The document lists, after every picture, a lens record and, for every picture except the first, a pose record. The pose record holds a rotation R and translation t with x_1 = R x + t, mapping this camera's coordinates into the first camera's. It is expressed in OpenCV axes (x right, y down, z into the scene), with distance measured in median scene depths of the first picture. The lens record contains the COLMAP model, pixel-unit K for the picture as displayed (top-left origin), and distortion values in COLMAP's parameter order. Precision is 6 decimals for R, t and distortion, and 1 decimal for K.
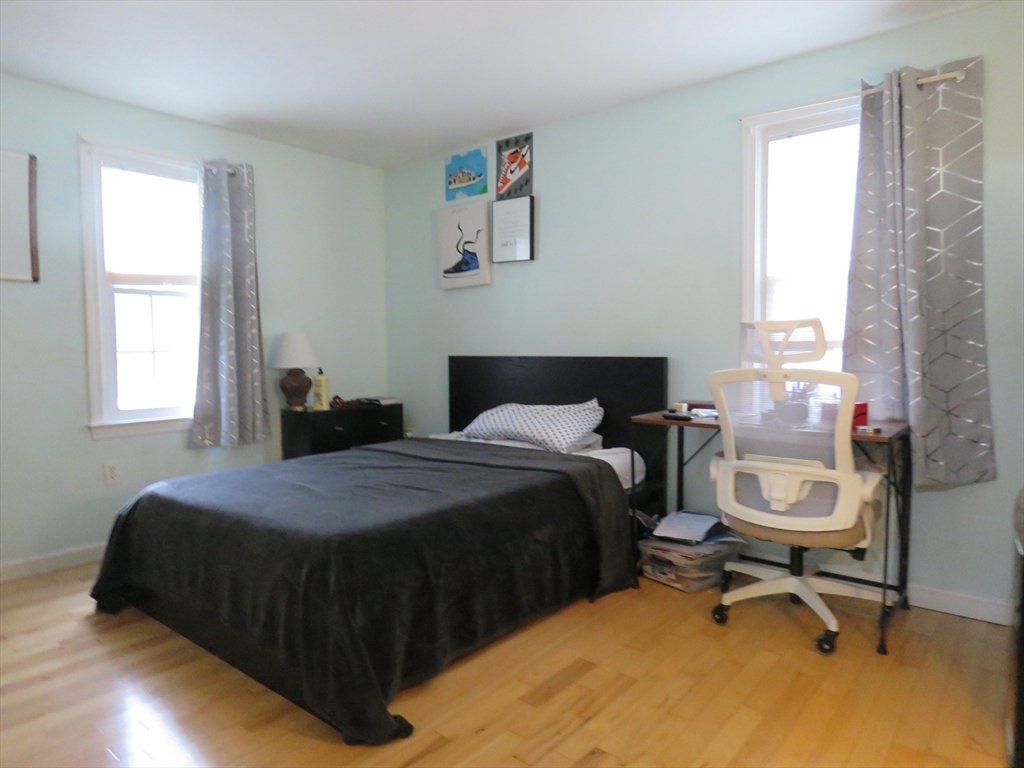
lens RADIAL K [[650.8, 0, 511.9], [0, 650.8, 383.3], [0, 0, 1]] dist [0.000243, 0.003658]
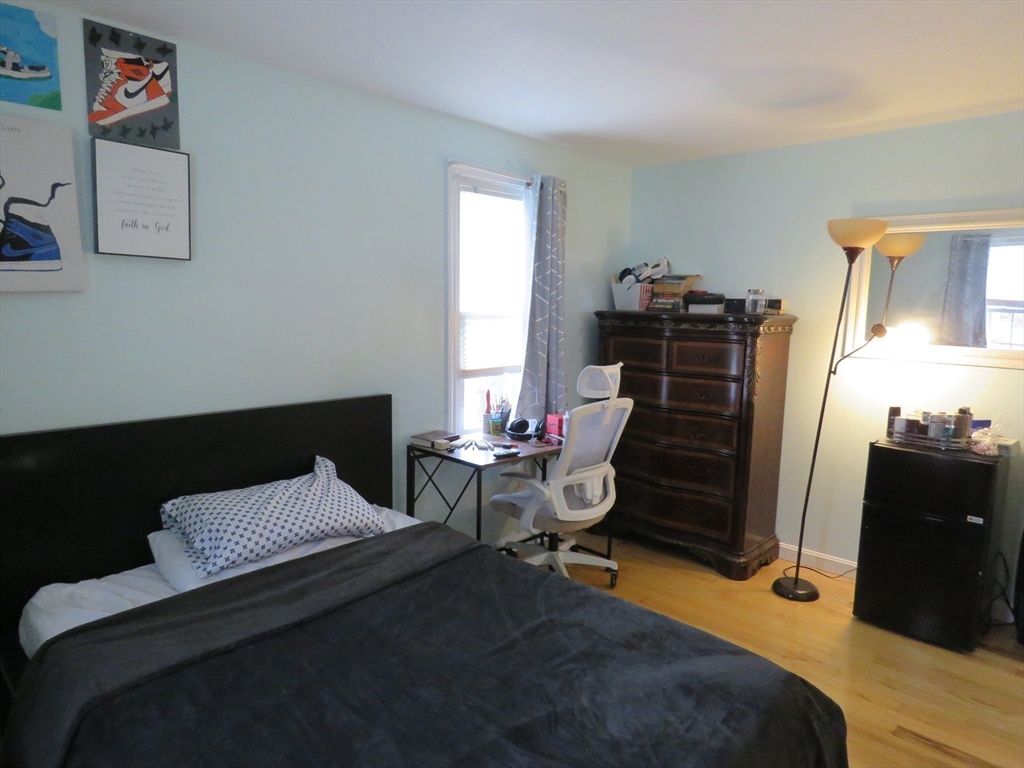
lens RADIAL K [[650.8, 0, 511.9], [0, 650.8, 381.2], [0, 0, 1]] dist [0.000243, 0.003658]
pose [[0.103828, -0.115093, 0.987914, -0.547787], [0.039556, 0.992974, 0.111526, -0.128870], [-0.993808, 0.027499, 0.107651, 0.617295]]
